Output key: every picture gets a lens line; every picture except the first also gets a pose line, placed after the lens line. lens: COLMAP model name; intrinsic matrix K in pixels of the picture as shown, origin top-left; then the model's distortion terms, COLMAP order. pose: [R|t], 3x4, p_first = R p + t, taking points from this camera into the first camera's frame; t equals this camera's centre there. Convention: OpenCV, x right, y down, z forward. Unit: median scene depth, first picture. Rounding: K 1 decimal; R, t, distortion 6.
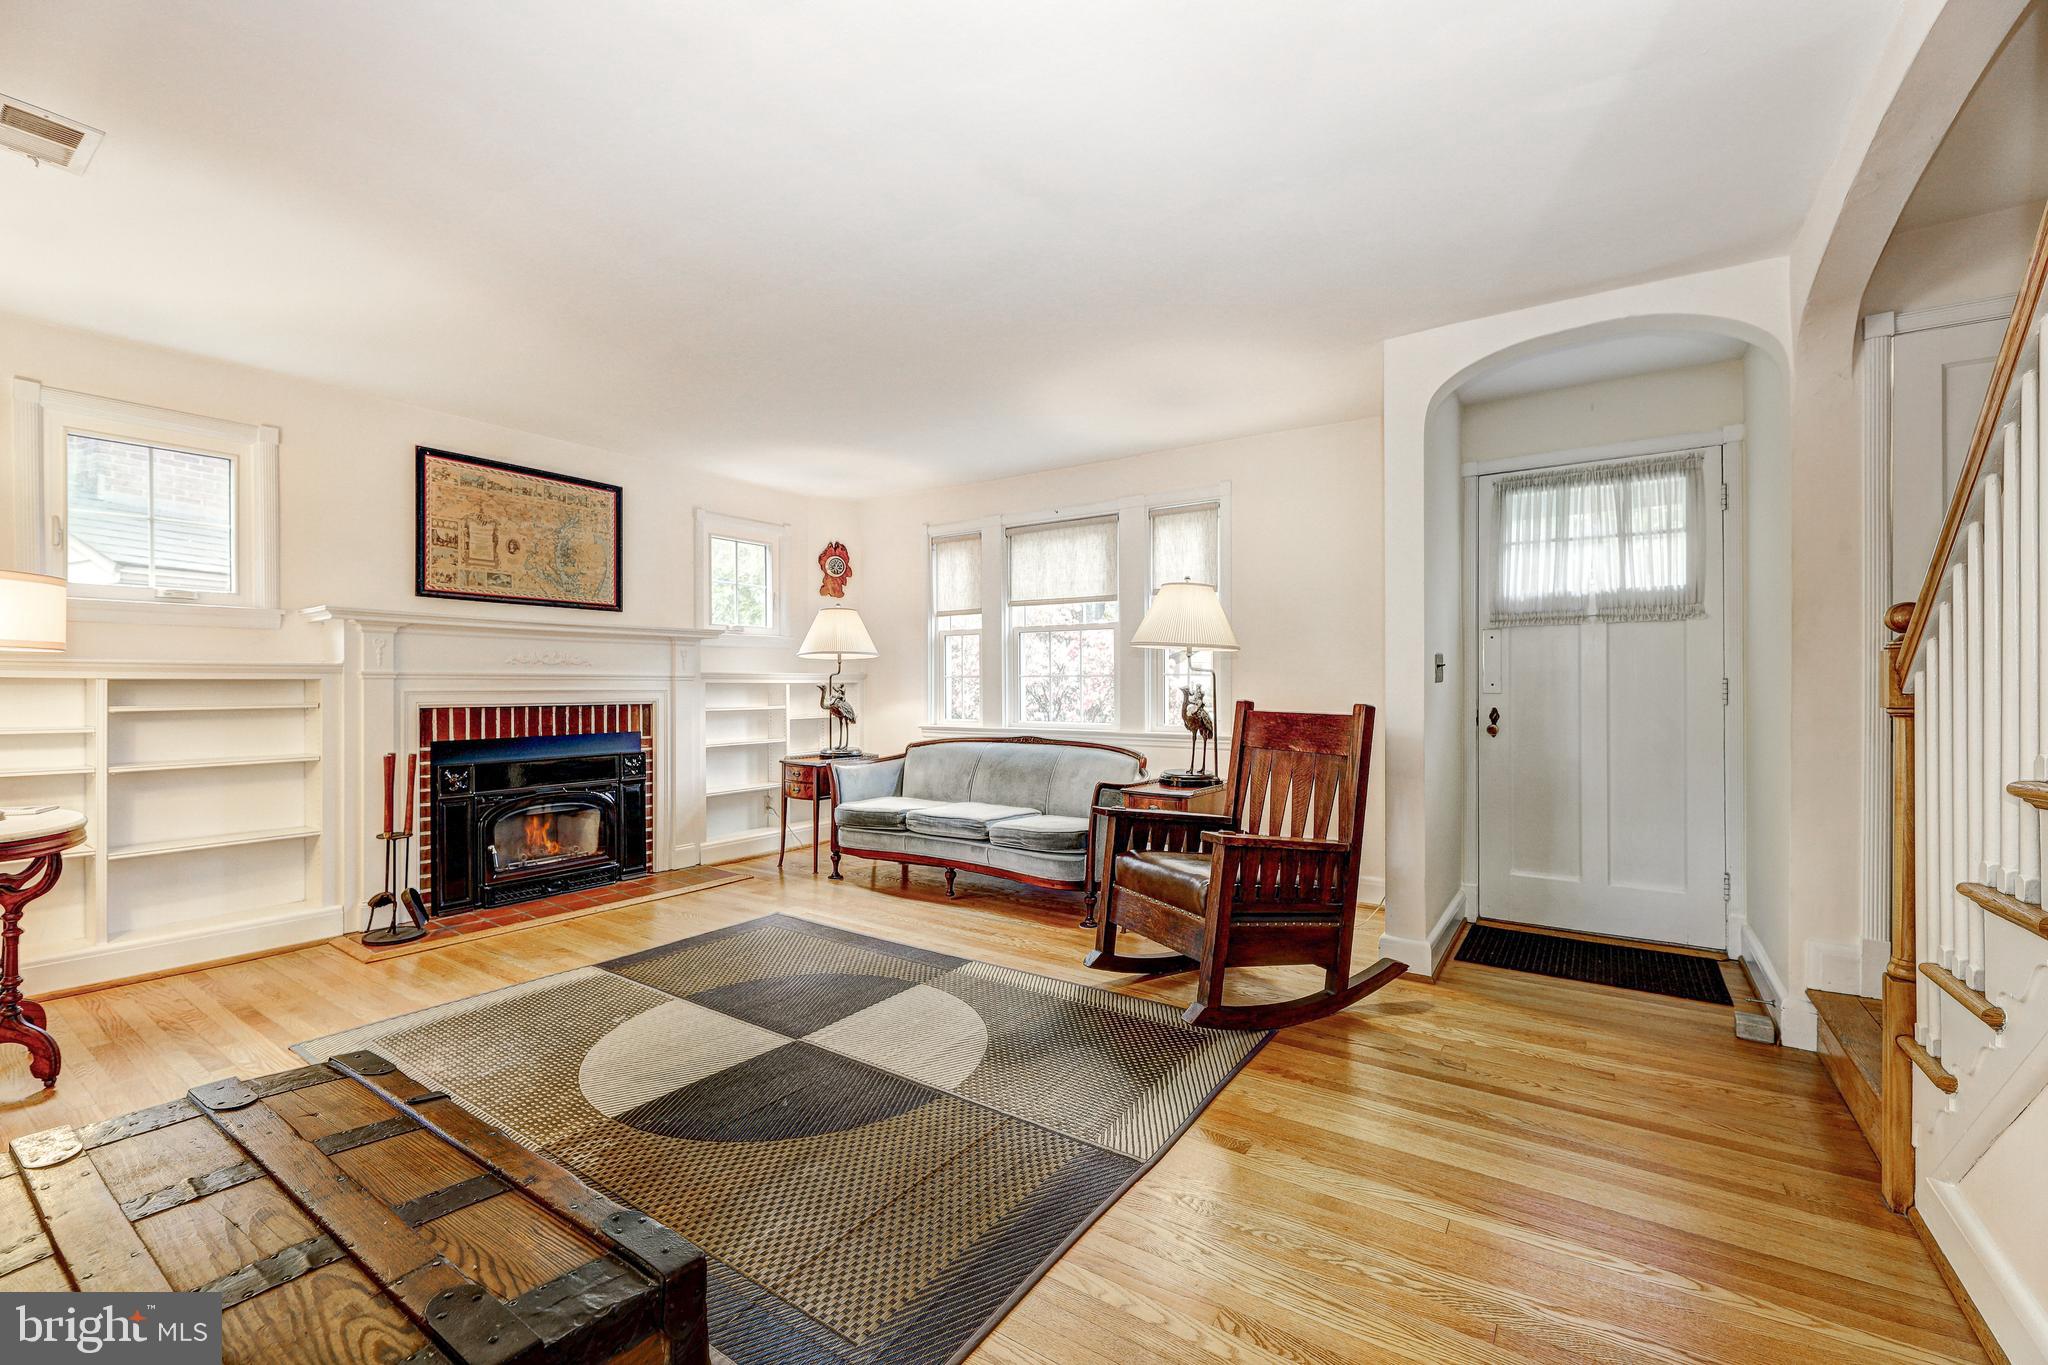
lens RADIAL K [[848.8, 0, 1024.0], [0, 848.8, 682.5], [0, 0, 1]] dist [0.003069, -0.004027]
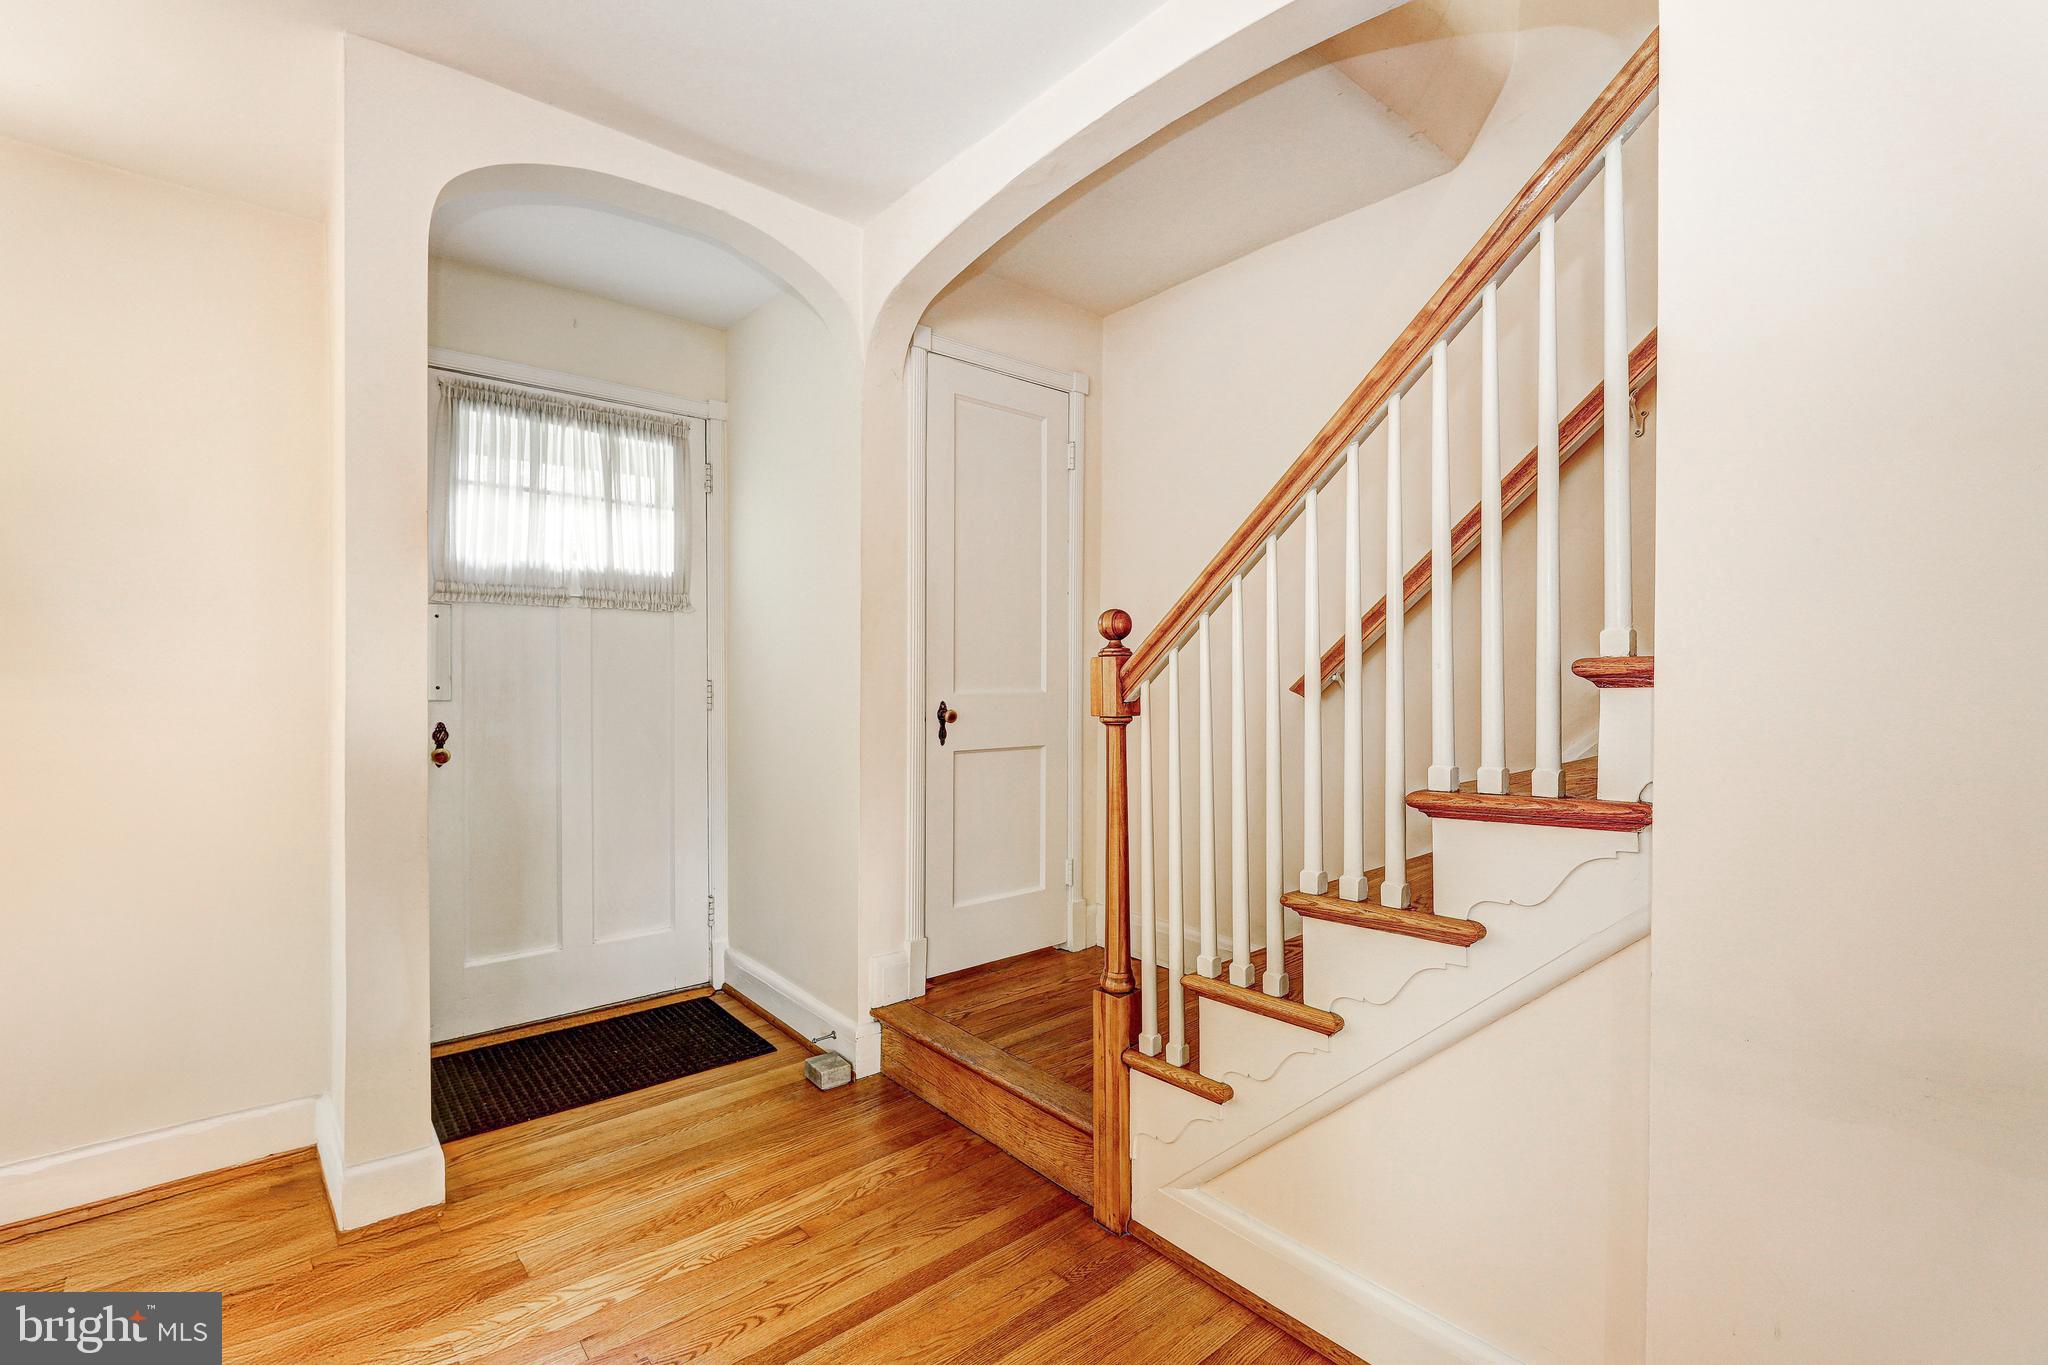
lens RADIAL K [[886.7, 0, 1024.0], [0, 886.7, 682.5], [0, 0, 1]] dist [-0.000709, -0.000244]
pose [[0.269470, -0.001303, 0.963008, 0.007818], [-0.003175, 0.999992, 0.002242, -0.004346], [-0.963004, -0.003662, 0.269464, 0.324759]]
